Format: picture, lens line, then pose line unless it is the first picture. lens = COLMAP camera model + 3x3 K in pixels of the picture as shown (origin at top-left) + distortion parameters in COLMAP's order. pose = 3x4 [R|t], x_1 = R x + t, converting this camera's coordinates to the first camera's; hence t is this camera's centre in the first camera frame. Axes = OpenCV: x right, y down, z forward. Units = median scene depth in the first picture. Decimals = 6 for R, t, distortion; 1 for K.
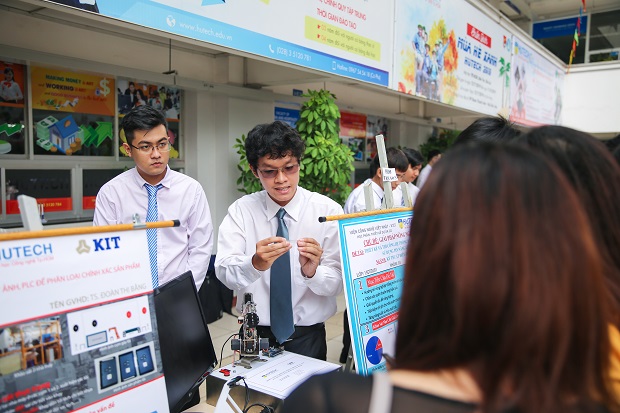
lens RADIAL K [[530.8, 0, 310.0], [0, 530.8, 206.5], [0, 0, 1]] dist [-0.175334, 0.264286]
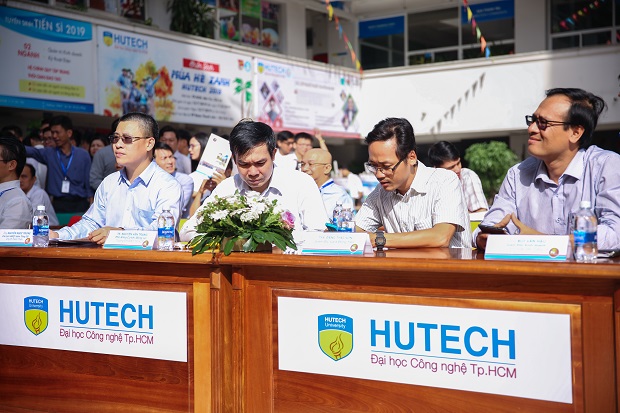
lens RADIAL K [[923.2, 0, 310.0], [0, 923.2, 206.5], [0, 0, 1]] dist [0.207710, -0.059923]
pose [[0.997181, -0.029680, 0.068908, 0.505026], [0.034567, 0.996888, -0.070843, 0.229363], [-0.066591, 0.073025, 0.995105, -1.534400]]
